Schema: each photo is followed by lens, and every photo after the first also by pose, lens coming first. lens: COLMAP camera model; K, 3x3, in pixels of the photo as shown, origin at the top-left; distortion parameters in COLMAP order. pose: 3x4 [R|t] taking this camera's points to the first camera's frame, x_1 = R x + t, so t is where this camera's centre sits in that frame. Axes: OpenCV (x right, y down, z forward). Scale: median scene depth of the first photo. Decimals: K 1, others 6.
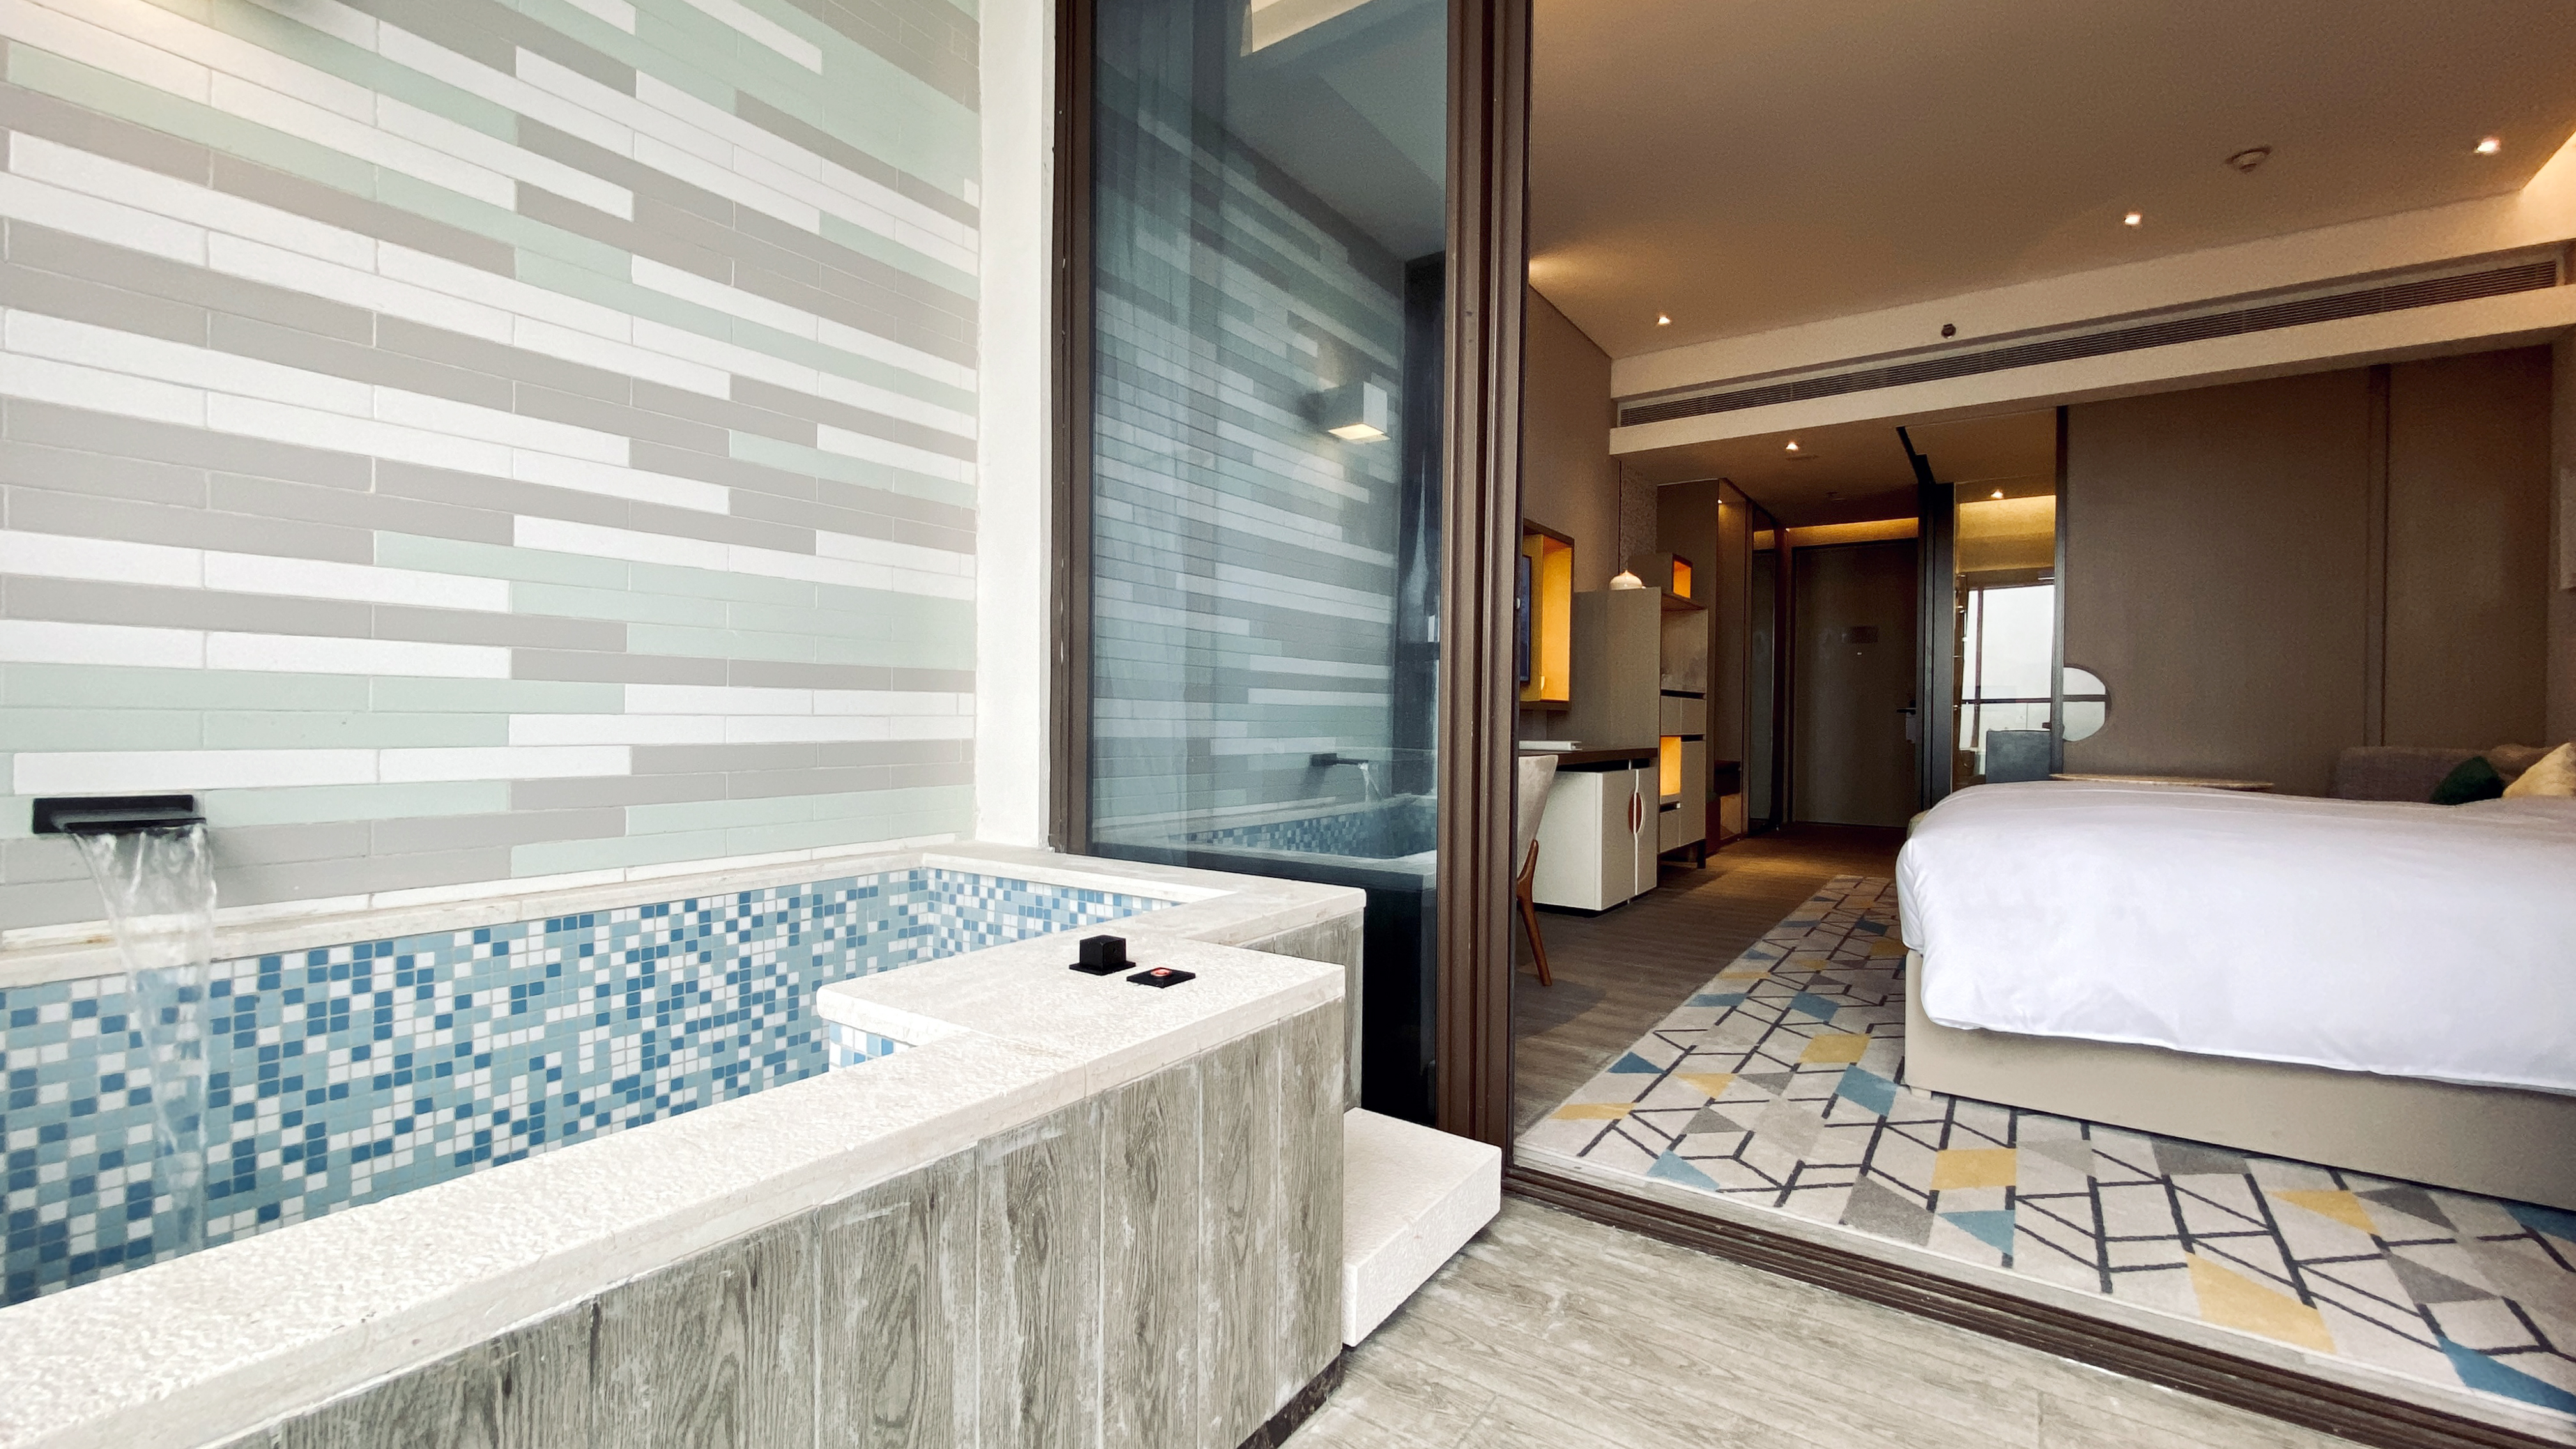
lens RADIAL K [[1057.6, 0, 1293.4], [0, 1057.6, 729.5], [0, 0, 1]] dist [0.011718, -0.001209]
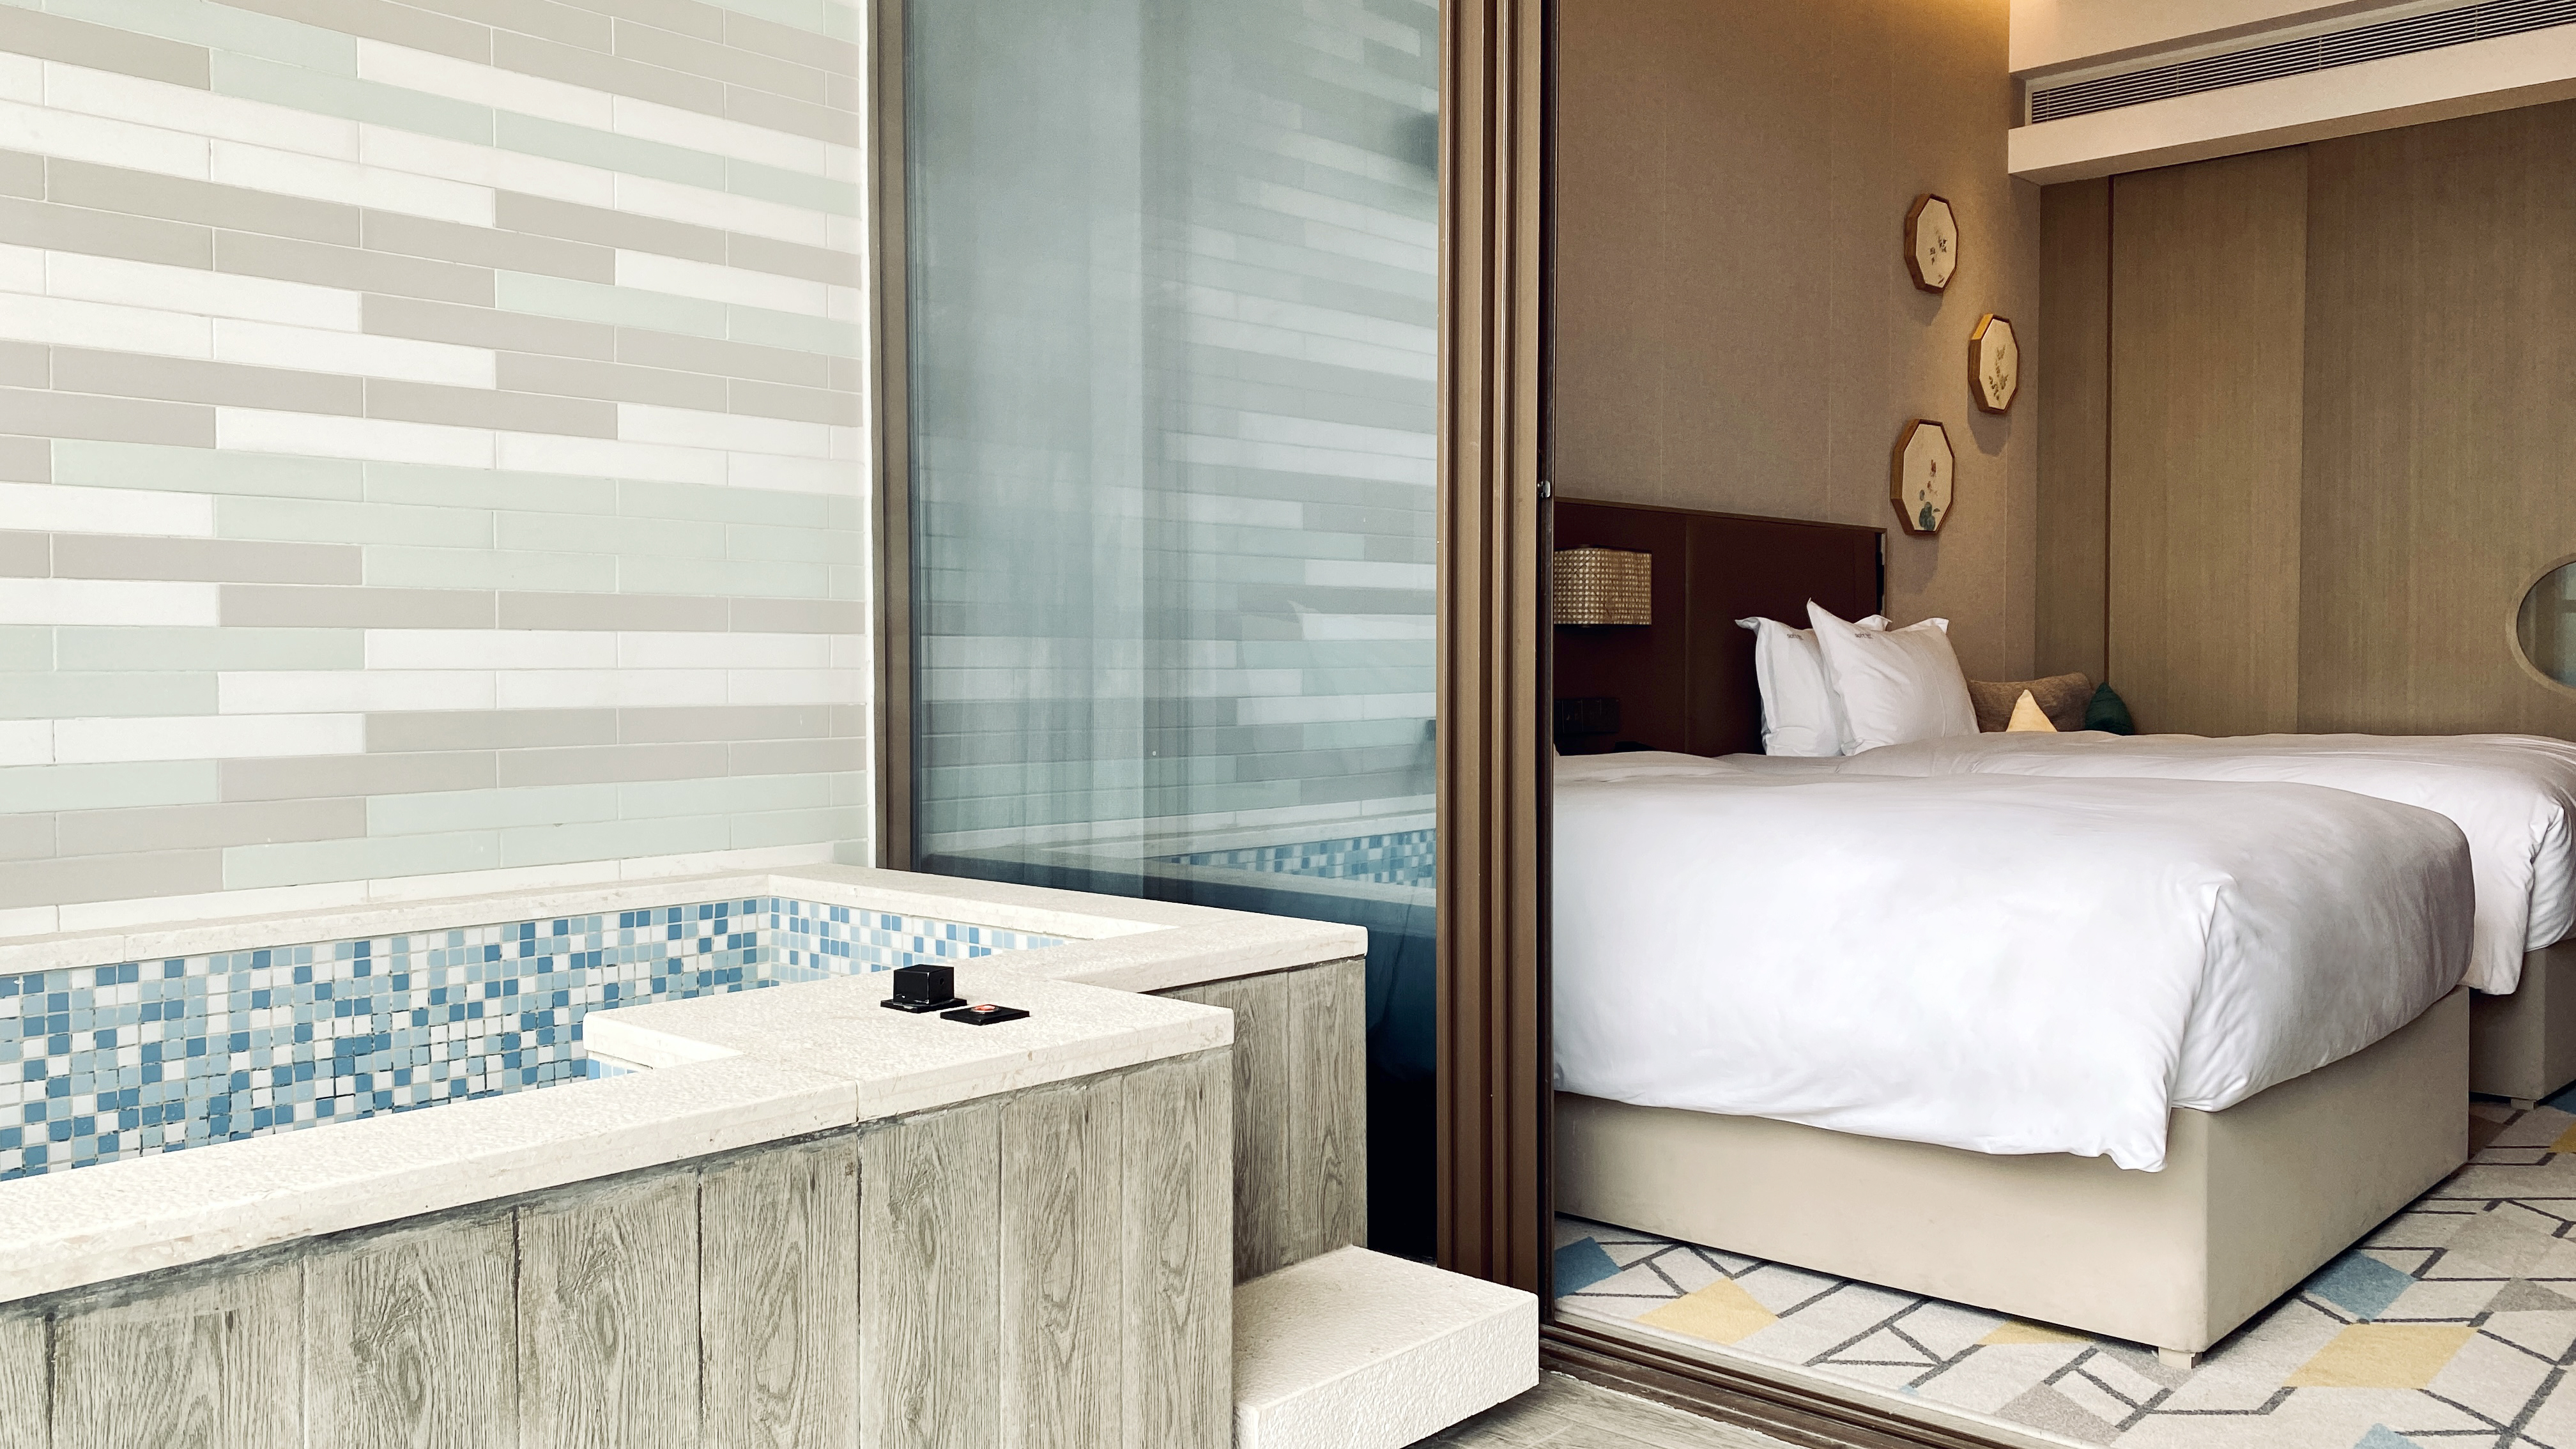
lens RADIAL K [[2068.7, 0, 1330.4], [0, 2068.7, 721.9], [0, 0, 1]] dist [-0.023889, 0.082636]
pose [[0.989809, -0.000775, -0.142398, 0.236749], [0.005660, 0.999409, 0.033906, -0.025857], [0.142287, -0.034366, 0.989229, -0.318992]]
